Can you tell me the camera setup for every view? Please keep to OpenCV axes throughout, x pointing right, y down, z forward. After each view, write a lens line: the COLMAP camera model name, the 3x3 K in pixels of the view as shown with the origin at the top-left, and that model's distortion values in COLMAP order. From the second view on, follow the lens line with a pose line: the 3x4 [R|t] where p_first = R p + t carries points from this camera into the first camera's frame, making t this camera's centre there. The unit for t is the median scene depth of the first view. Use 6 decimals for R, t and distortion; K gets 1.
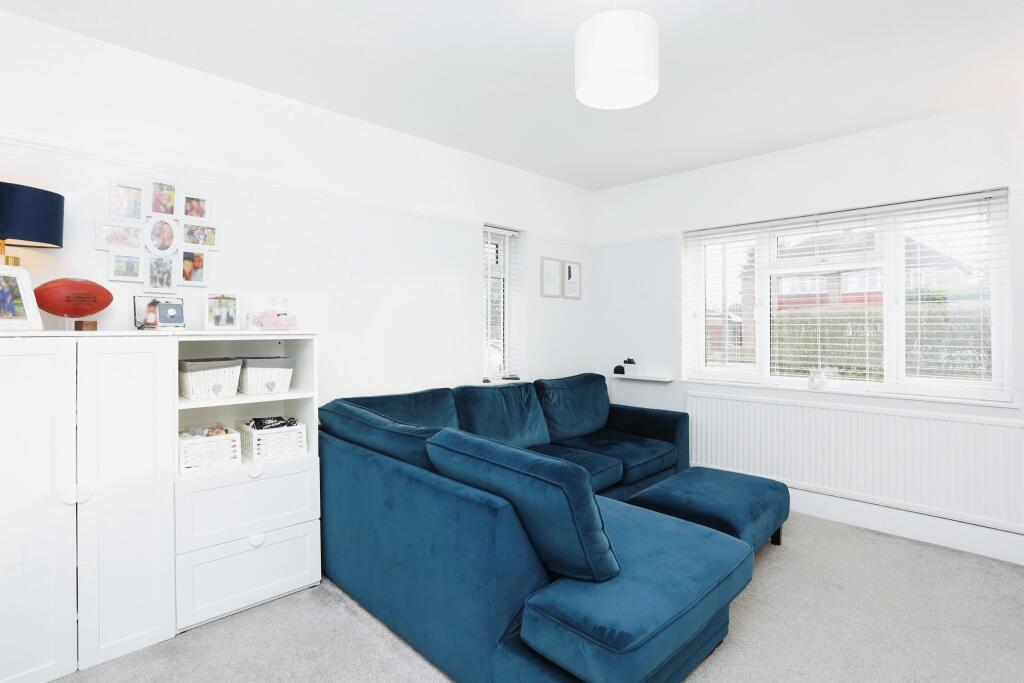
lens RADIAL K [[487.9, 0, 511.9], [0, 487.9, 330.3], [0, 0, 1]] dist [-0.004435, -0.000042]
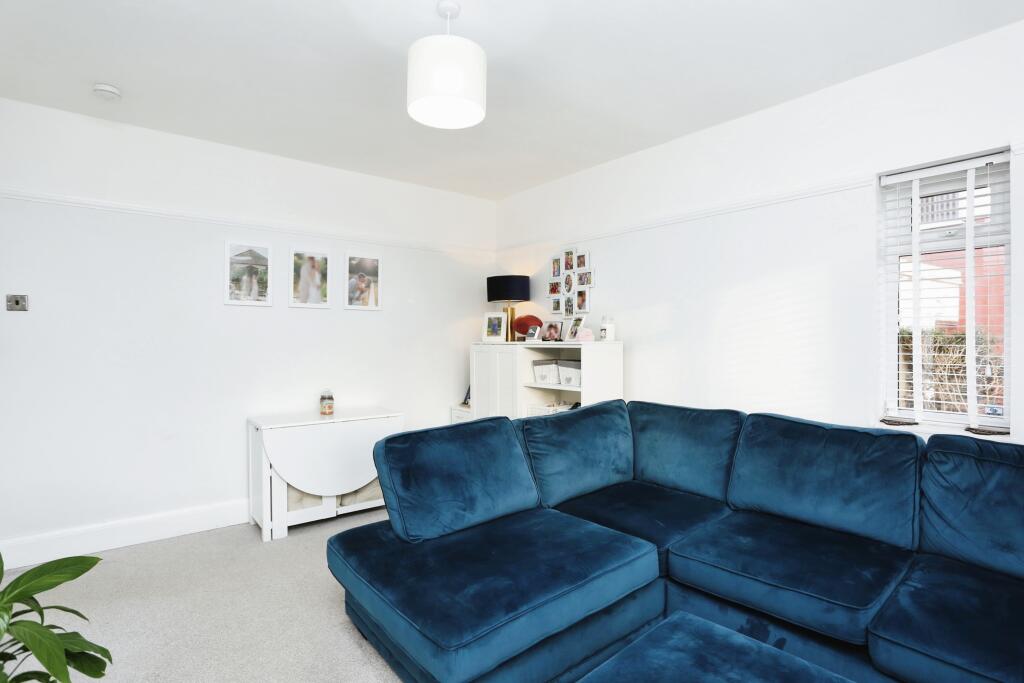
lens RADIAL K [[519.9, 0, 511.0], [0, 519.9, 343.6], [0, 0, 1]] dist [-0.034096, 0.000605]
pose [[-0.064667, 0.000862, -0.997907, 0.757876], [-0.007831, 0.999968, 0.001371, 0.004410], [0.997876, 0.007903, -0.064658, 0.676287]]
